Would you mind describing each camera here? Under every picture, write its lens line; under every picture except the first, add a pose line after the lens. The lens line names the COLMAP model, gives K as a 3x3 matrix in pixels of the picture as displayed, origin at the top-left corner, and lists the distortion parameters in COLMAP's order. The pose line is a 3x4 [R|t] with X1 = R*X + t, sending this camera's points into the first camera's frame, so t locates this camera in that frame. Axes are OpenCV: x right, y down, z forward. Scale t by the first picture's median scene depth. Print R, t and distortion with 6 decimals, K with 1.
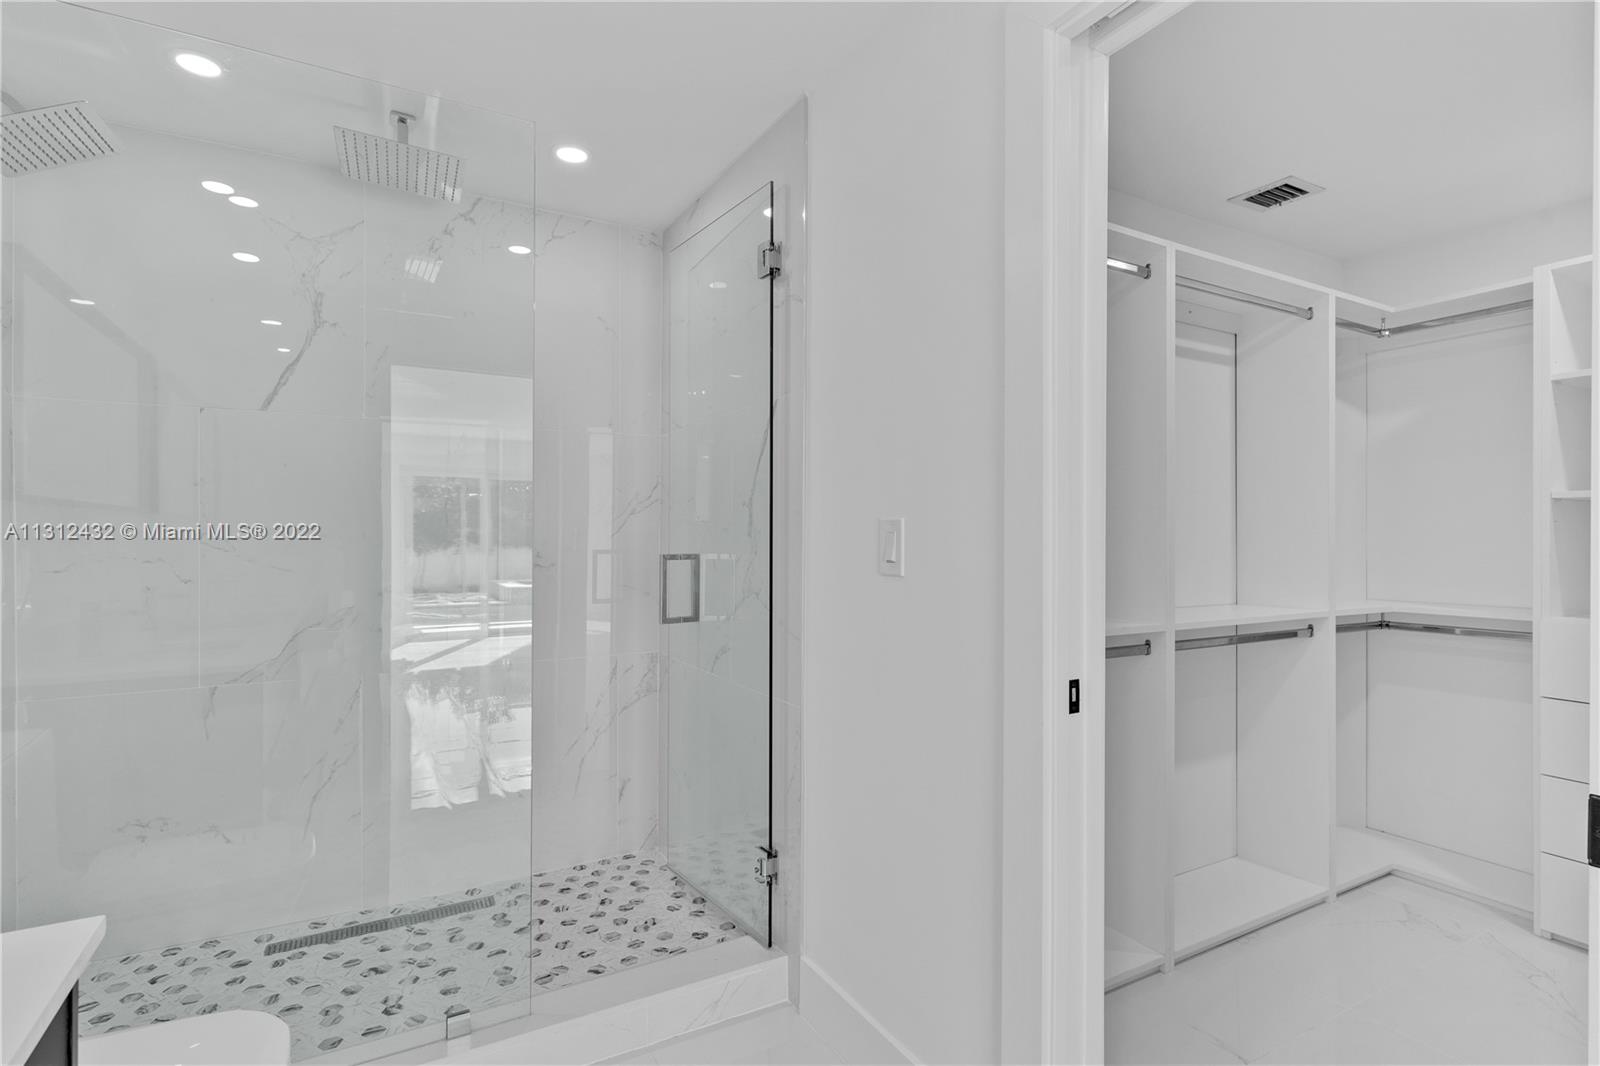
lens RADIAL K [[773.0, 0, 789.0], [0, 773.0, 531.9], [0, 0, 1]] dist [0.002545, -0.000435]
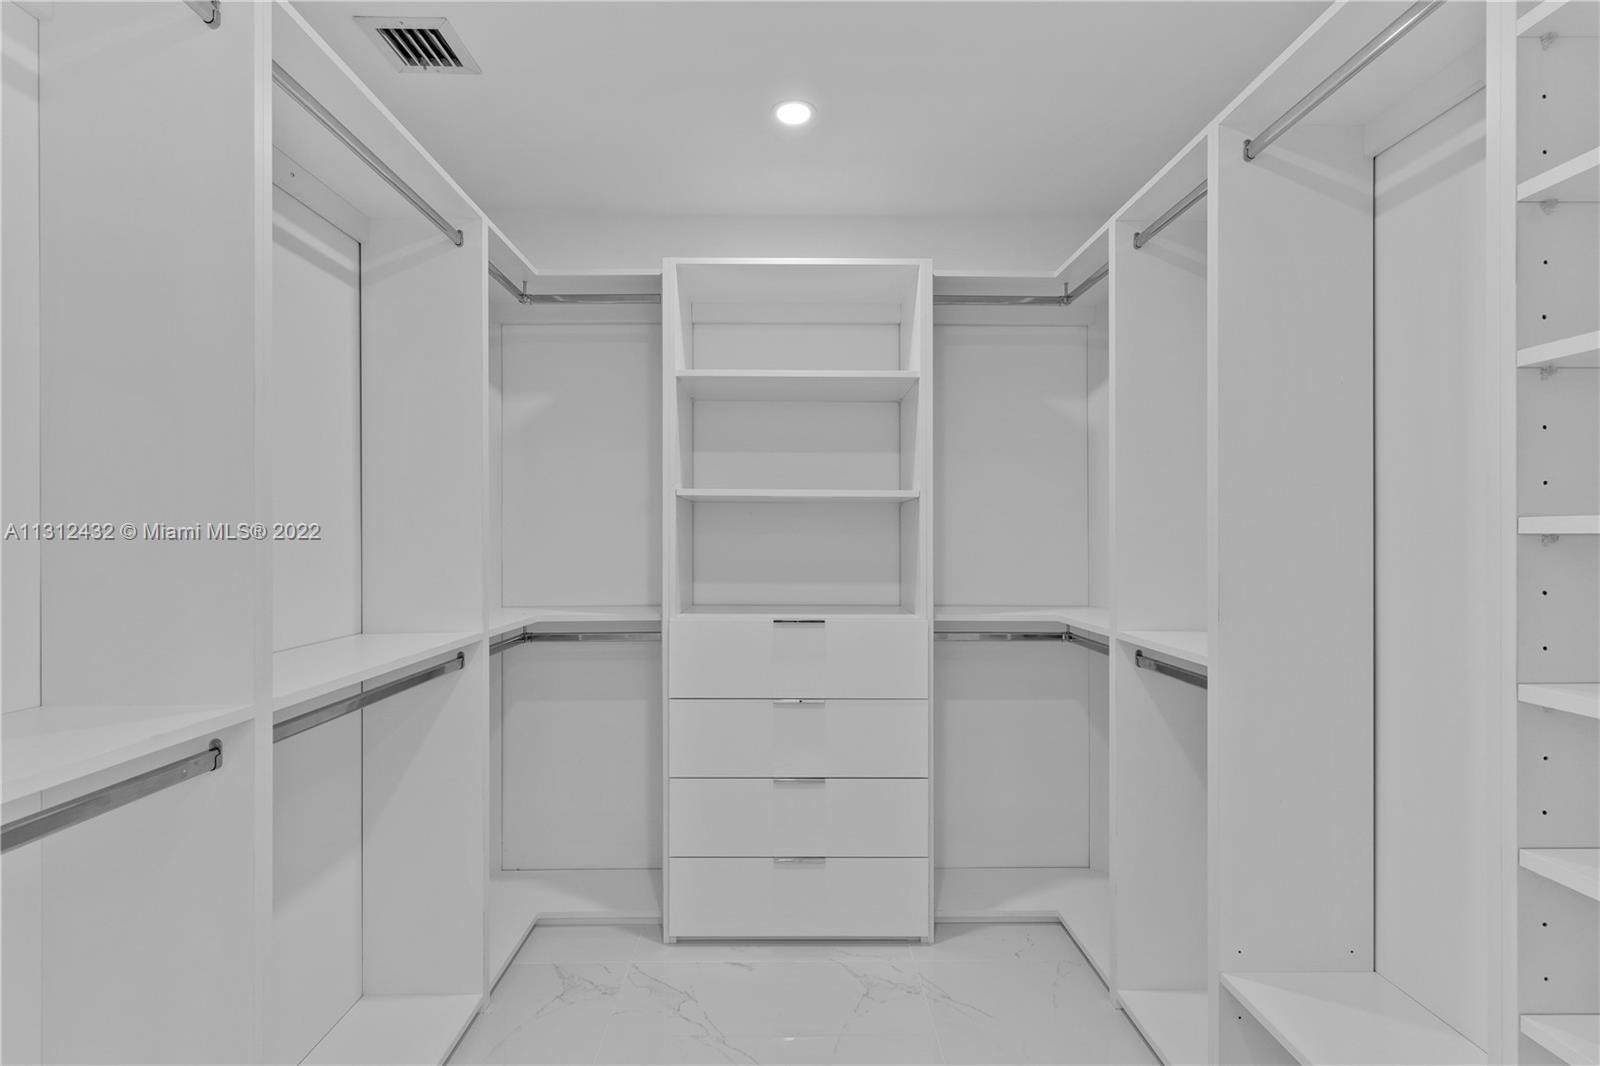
lens RADIAL K [[773.0, 0, 789.0], [0, 773.0, 531.9], [0, 0, 1]] dist [0.002545, -0.000435]
pose [[0.482444, -0.002637, 0.875923, 0.171050], [0.003425, 0.999994, 0.001125, 0.002907], [-0.875920, 0.002457, 0.482450, 0.362027]]
